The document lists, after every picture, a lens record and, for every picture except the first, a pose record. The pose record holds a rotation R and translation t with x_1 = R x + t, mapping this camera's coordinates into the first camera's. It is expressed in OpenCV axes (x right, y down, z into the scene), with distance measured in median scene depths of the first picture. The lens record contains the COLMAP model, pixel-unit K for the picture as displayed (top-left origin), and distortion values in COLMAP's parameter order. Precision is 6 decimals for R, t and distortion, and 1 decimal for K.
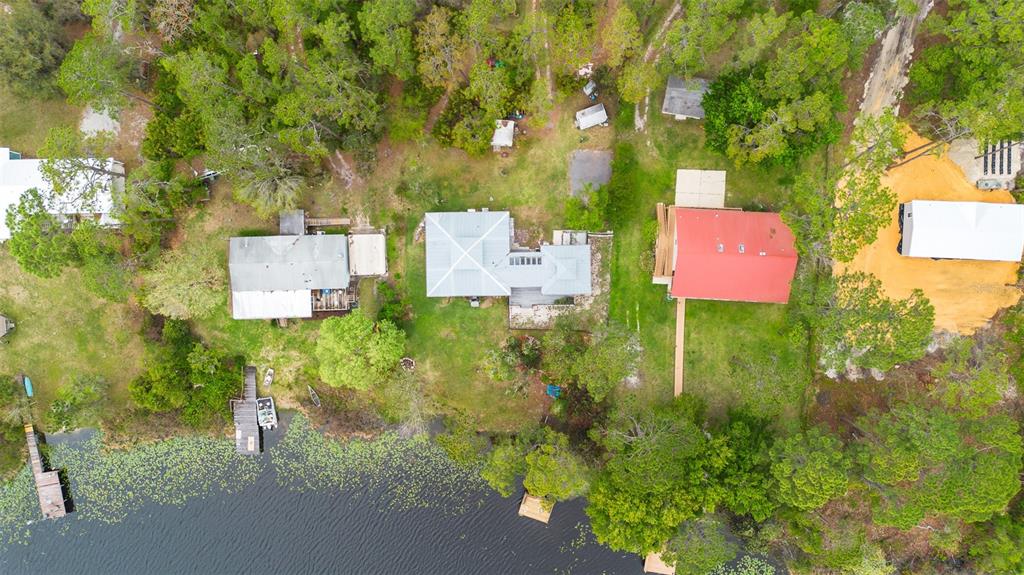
lens RADIAL K [[742.1, 0, 512.0], [0, 742.1, 287.5], [0, 0, 1]] dist [0.007596, 0.002563]
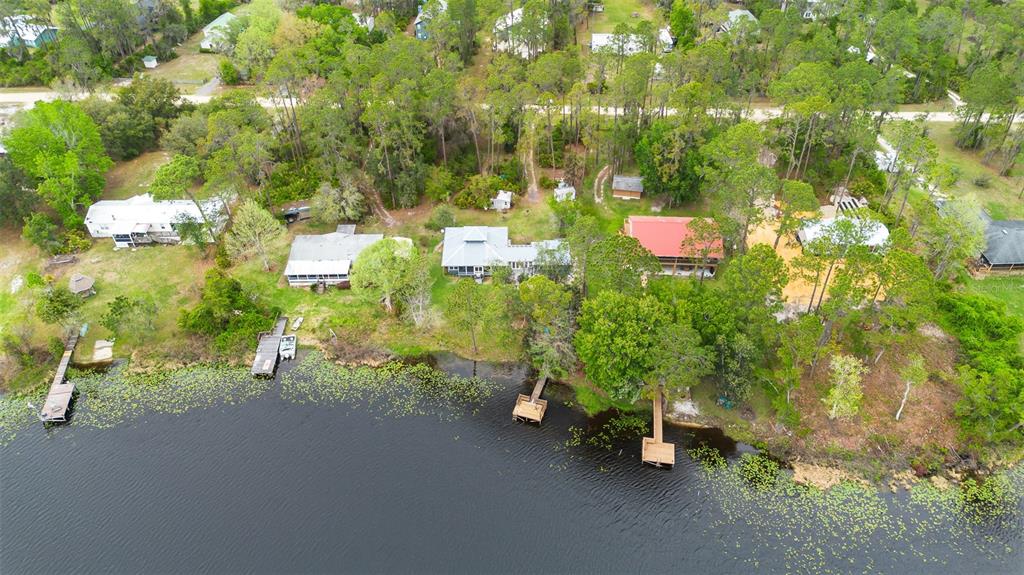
lens RADIAL K [[742.1, 0, 512.0], [0, 742.1, 287.5], [0, 0, 1]] dist [0.007596, 0.002563]
pose [[0.999903, 0.013369, 0.004017, 0.000873], [-0.005192, 0.623276, -0.781984, 0.988049], [-0.012958, 0.781887, 0.623285, 0.231240]]
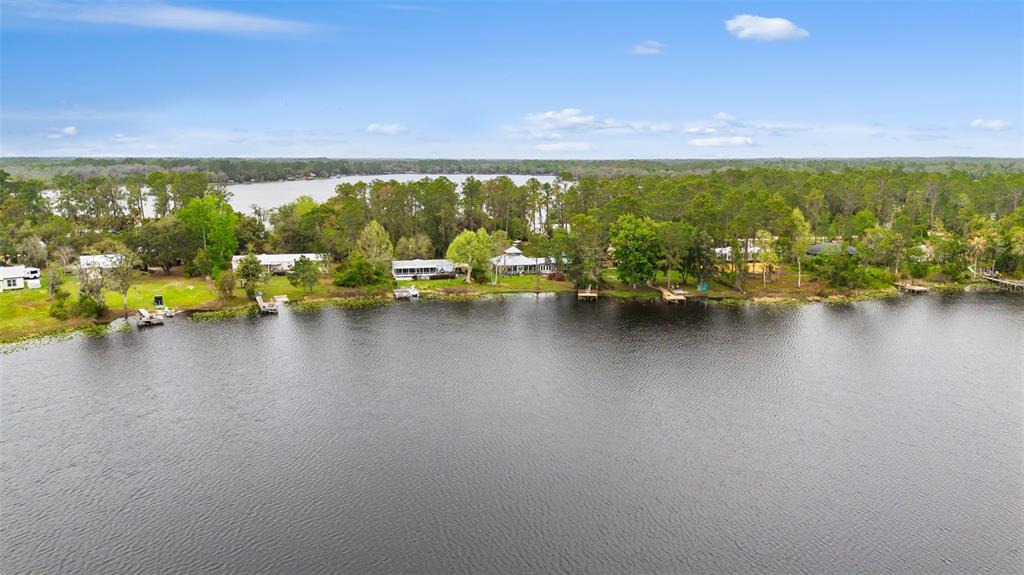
lens RADIAL K [[742.1, 0, 512.0], [0, 742.1, 287.5], [0, 0, 1]] dist [0.007596, 0.002563]
pose [[0.976371, -0.018906, 0.215271, -0.469001], [0.215698, 0.145984, -0.965486, 1.793524], [-0.013172, 0.989106, 0.146612, 0.750932]]
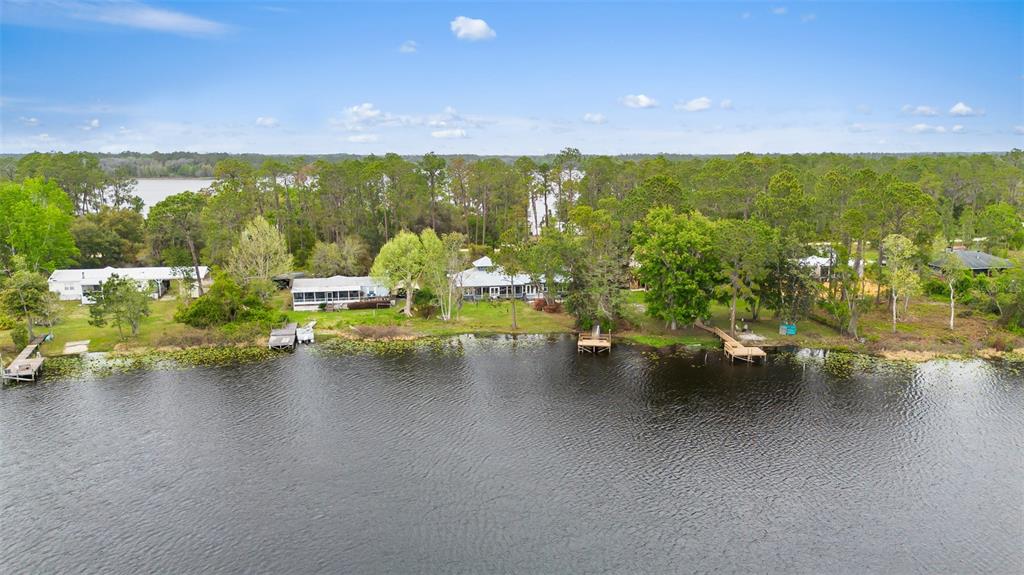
lens RADIAL K [[742.1, 0, 512.0], [0, 742.1, 287.5], [0, 0, 1]] dist [0.007596, 0.002563]
pose [[0.983312, -0.014892, 0.181315, -0.238411], [0.181456, 0.151864, -0.971602, 1.172344], [-0.013066, 0.988289, 0.152032, 0.787192]]
